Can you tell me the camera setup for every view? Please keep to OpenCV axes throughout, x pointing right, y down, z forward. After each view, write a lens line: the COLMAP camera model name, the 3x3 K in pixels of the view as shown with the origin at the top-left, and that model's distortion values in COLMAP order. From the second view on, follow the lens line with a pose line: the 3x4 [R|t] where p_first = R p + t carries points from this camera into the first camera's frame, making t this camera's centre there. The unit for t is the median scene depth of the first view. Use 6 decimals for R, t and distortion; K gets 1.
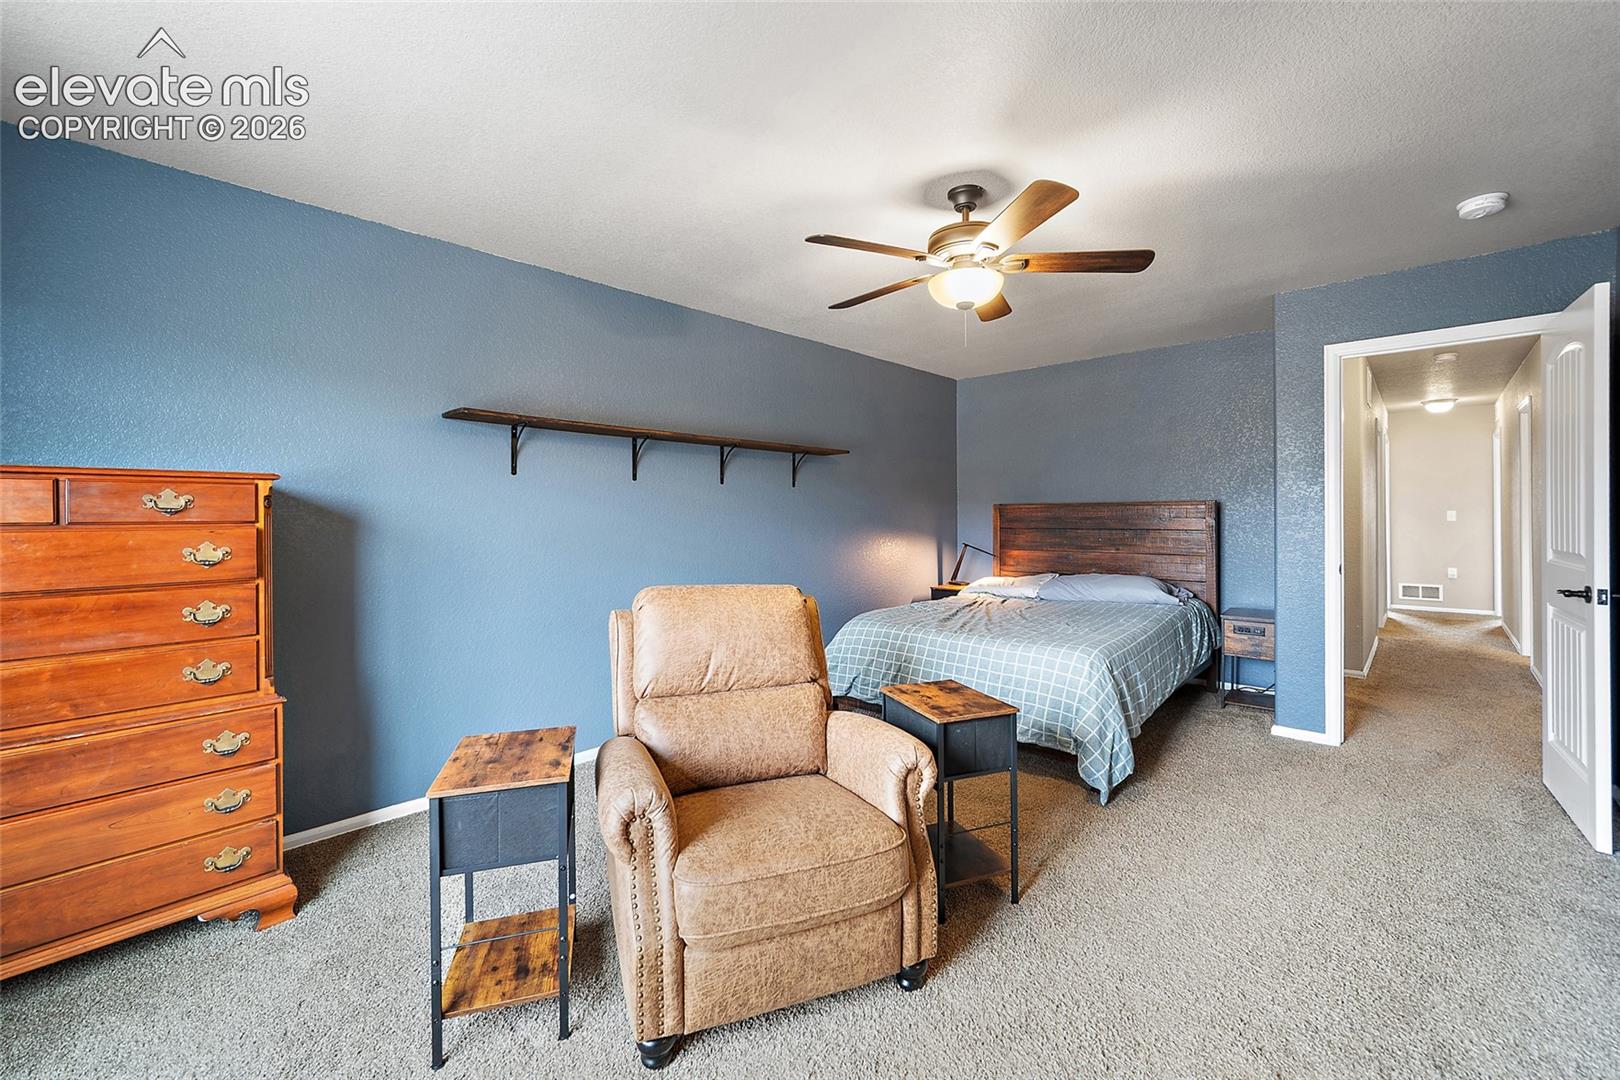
lens RADIAL K [[641.1, 0, 805.7], [0, 641.1, 531.1], [0, 0, 1]] dist [-0.002027, -0.000272]
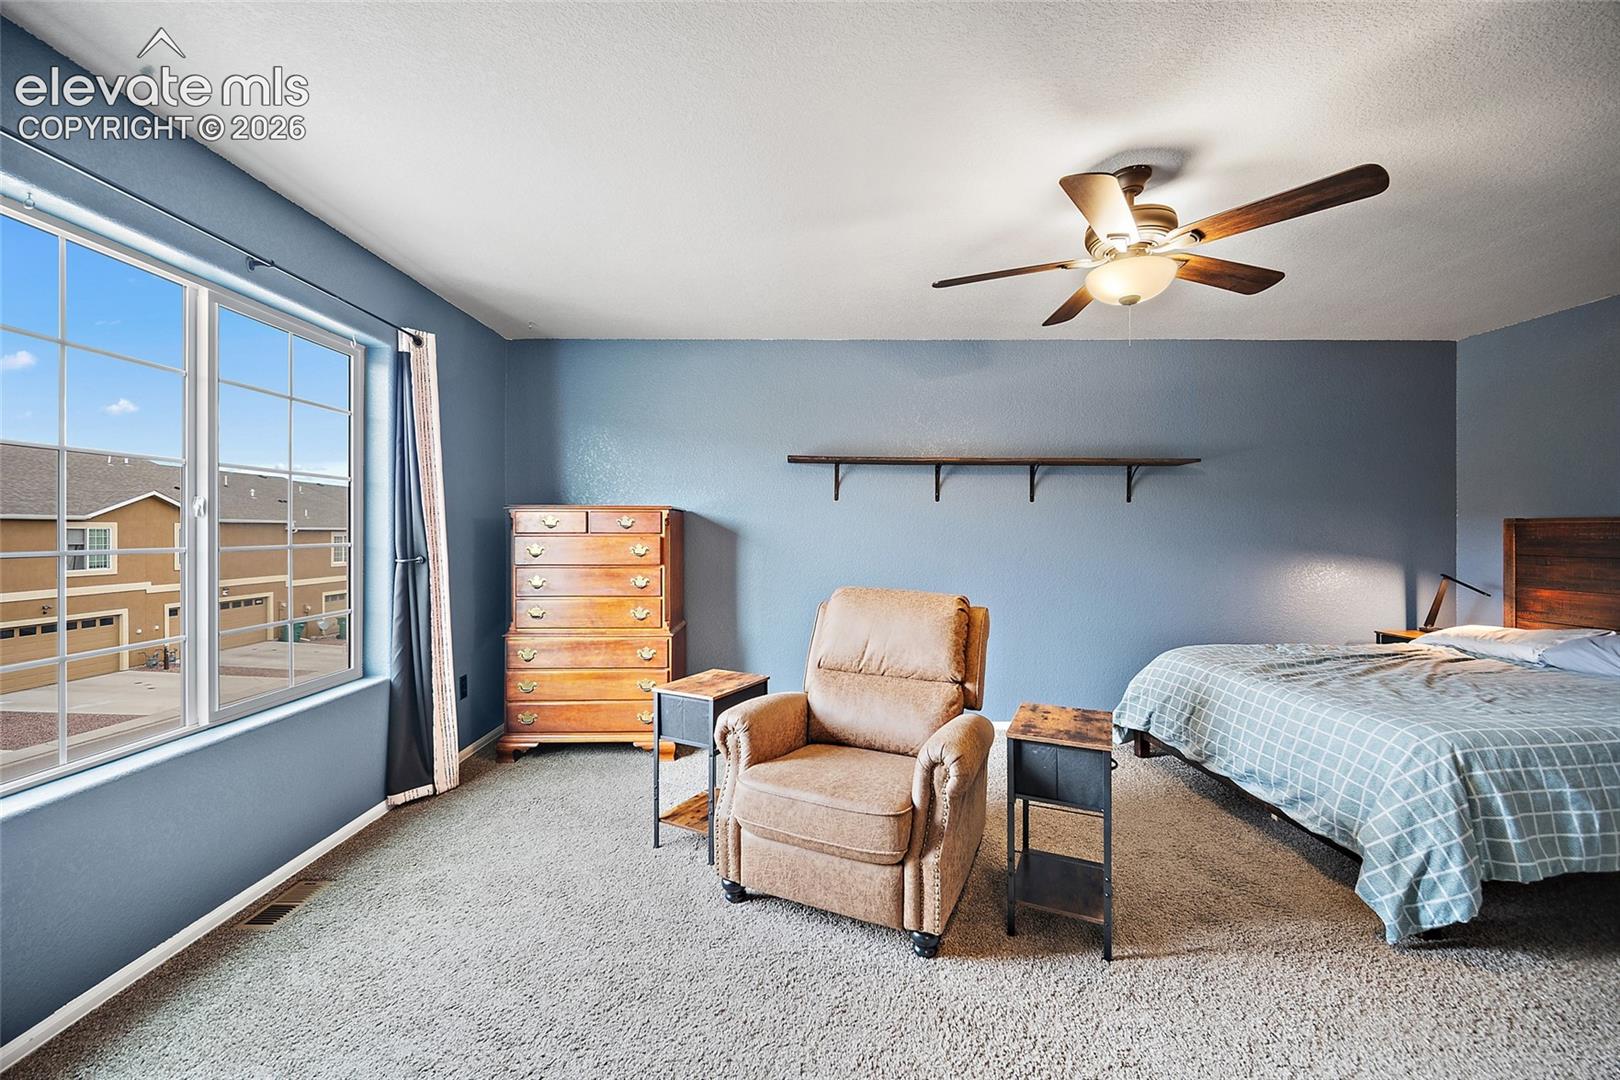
lens RADIAL K [[641.1, 0, 843.5], [0, 641.1, 553.4], [0, 0, 1]] dist [-0.002027, -0.000272]
pose [[0.705164, 0.031416, -0.708348, 0.694122], [-0.024966, 0.999499, 0.019475, -0.004464], [0.708604, 0.003952, 0.705595, 0.090365]]
